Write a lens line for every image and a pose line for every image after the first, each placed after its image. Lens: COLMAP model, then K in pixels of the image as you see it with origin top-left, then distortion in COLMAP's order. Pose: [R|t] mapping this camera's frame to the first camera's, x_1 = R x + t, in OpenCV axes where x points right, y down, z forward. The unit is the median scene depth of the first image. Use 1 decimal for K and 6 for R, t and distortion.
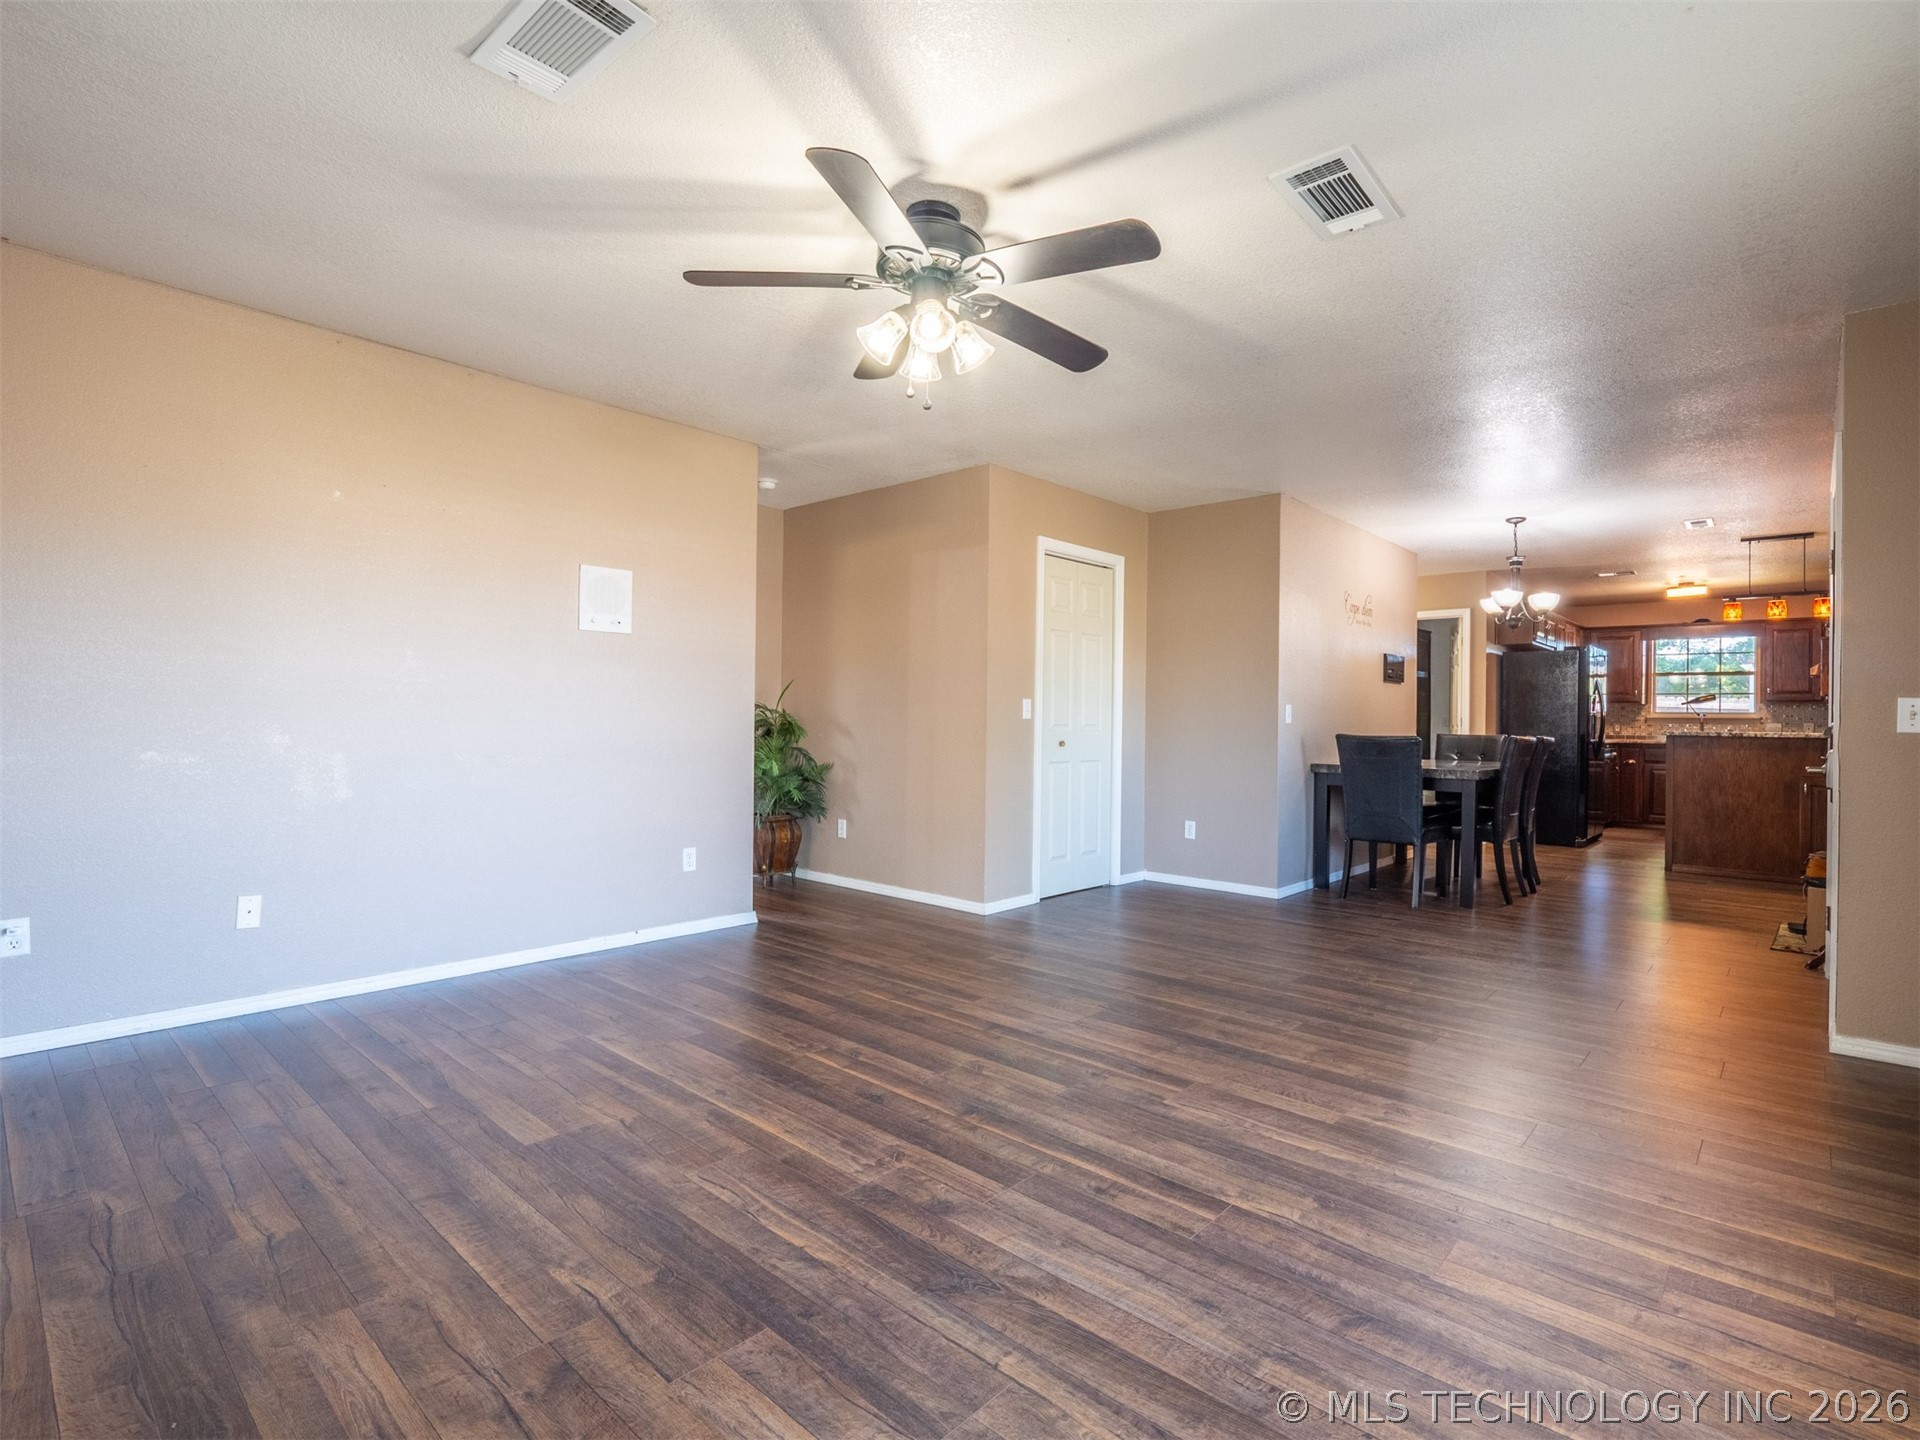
lens RADIAL K [[940.4, 0, 958.8], [0, 940.4, 713.6], [0, 0, 1]] dist [-0.004501, -0.007539]
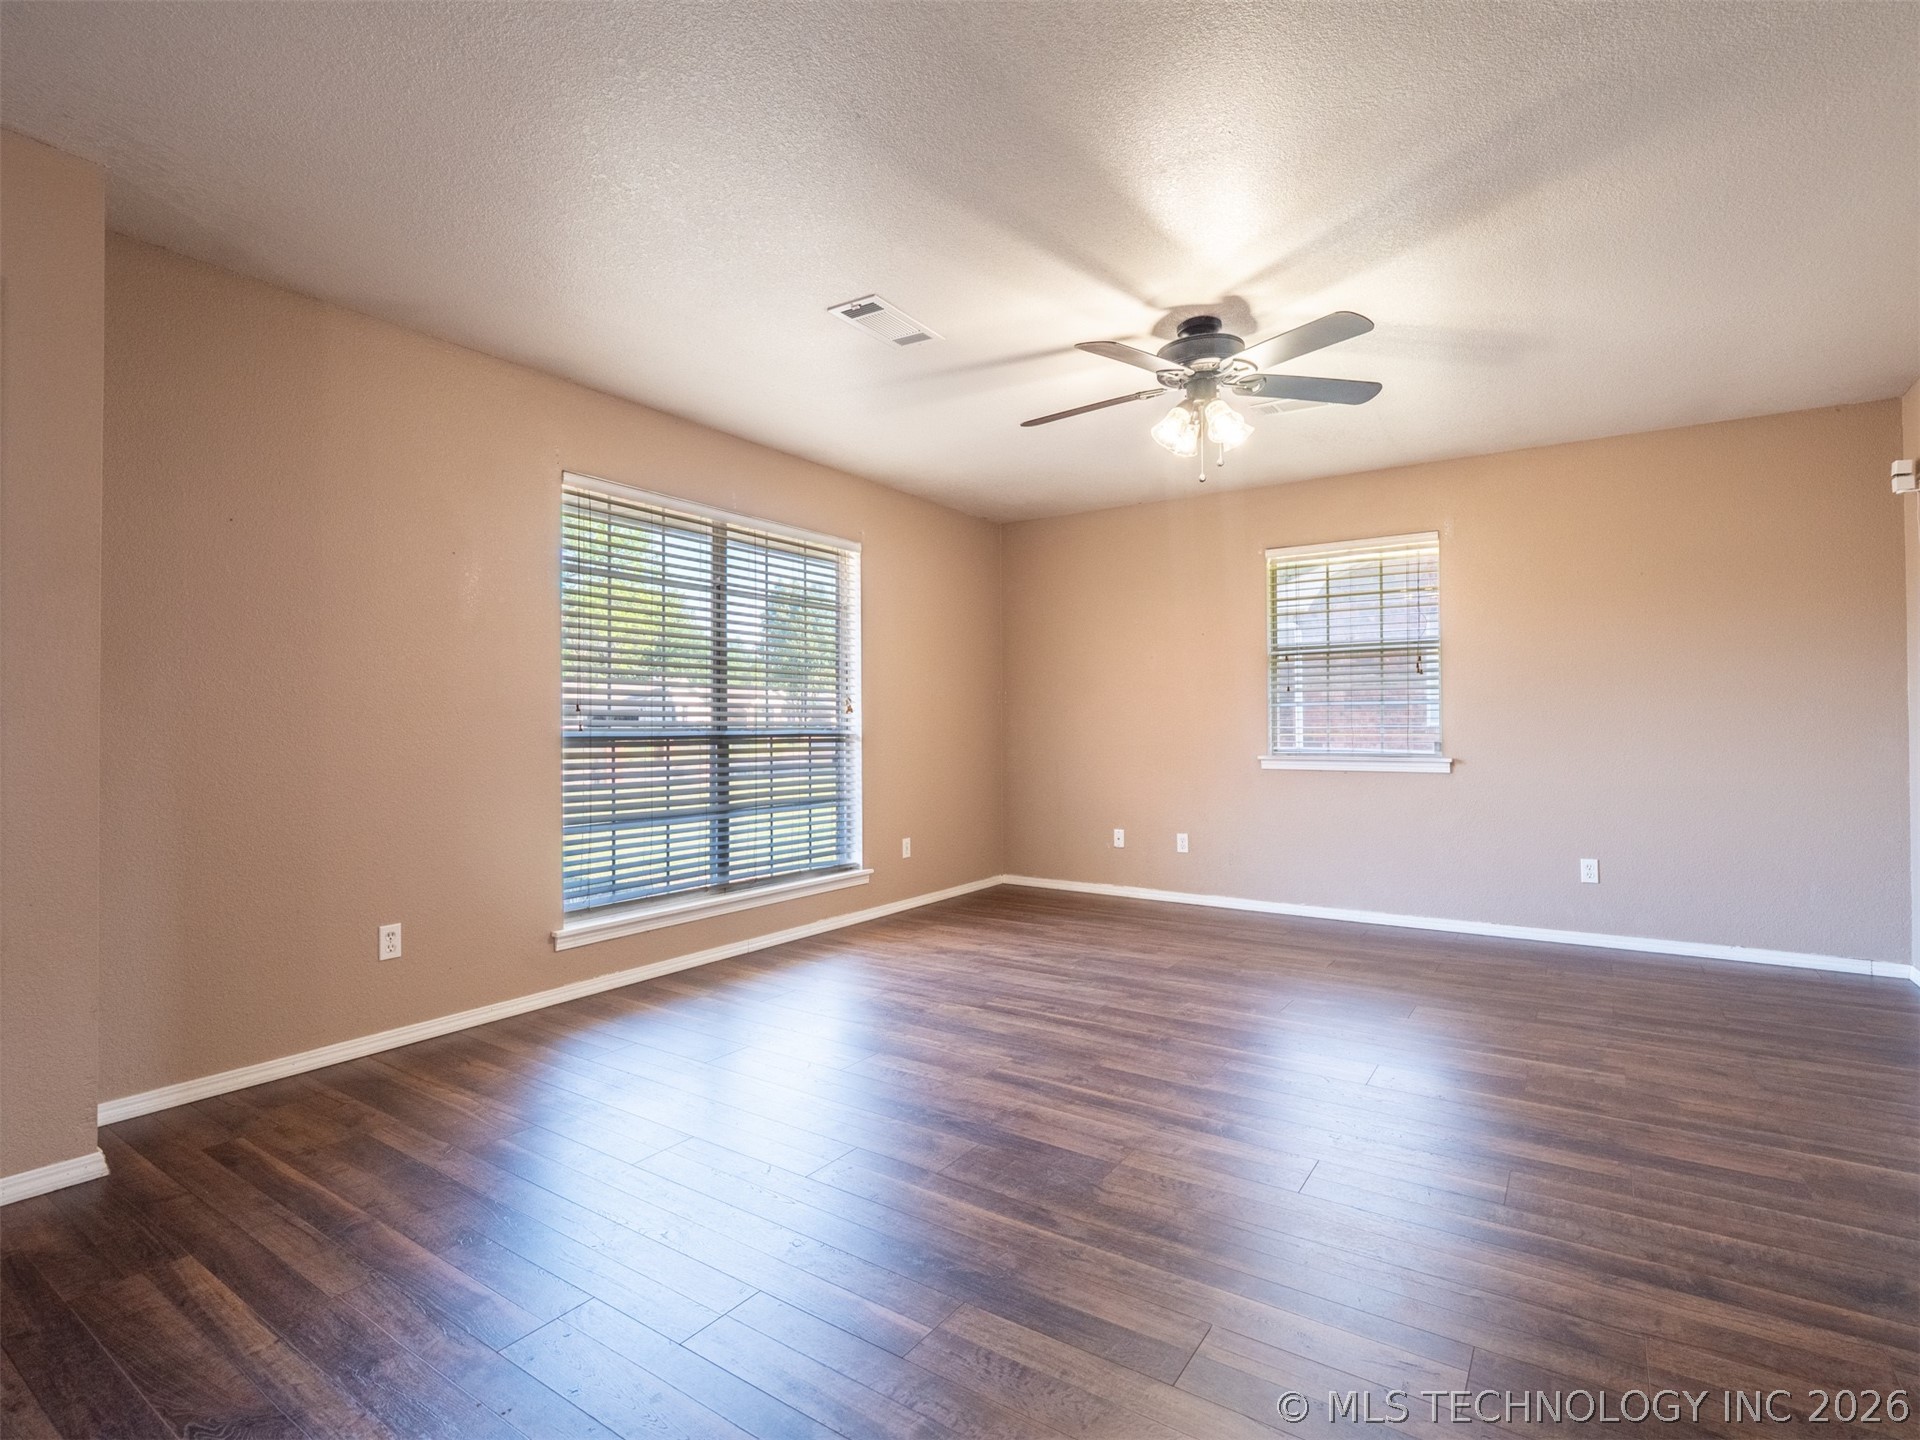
lens RADIAL K [[940.4, 0, 957.5], [0, 940.4, 717.0], [0, 0, 1]] dist [-0.004501, -0.007539]
pose [[-0.989376, -0.010877, -0.144974, 0.362756], [-0.009151, 0.999879, -0.012573, 0.007046], [0.145093, -0.011113, -0.989356, 1.696484]]
